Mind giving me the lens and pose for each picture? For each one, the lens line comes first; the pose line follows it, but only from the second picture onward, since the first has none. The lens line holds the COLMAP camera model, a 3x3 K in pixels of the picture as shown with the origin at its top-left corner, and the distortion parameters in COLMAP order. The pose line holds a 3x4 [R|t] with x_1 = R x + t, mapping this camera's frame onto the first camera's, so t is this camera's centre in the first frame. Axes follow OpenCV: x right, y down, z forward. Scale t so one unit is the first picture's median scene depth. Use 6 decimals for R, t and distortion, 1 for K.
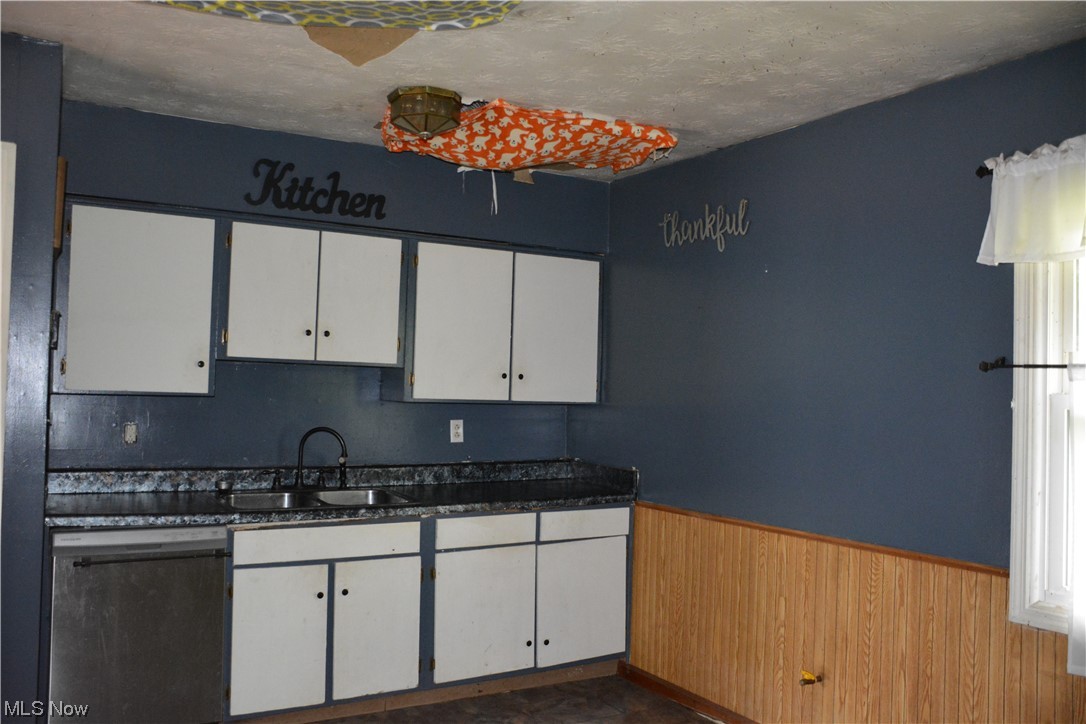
lens RADIAL K [[924.2, 0, 543.0], [0, 924.2, 362.0], [0, 0, 1]] dist [-0.107295, 0.118092]
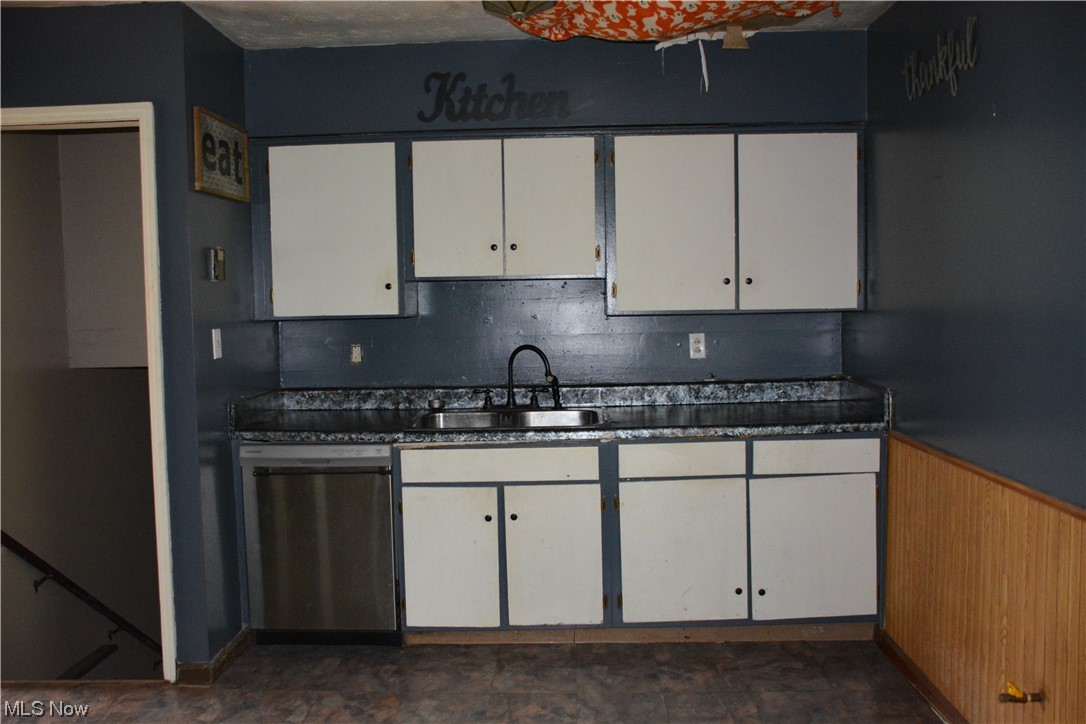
lens RADIAL K [[924.2, 0, 543.0], [0, 924.2, 362.0], [0, 0, 1]] dist [-0.107295, 0.118092]
pose [[0.840009, -0.005382, -0.542546, 0.312690], [0.056880, 0.995314, 0.078194, 0.014899], [0.539583, -0.096544, 0.836379, 0.209212]]
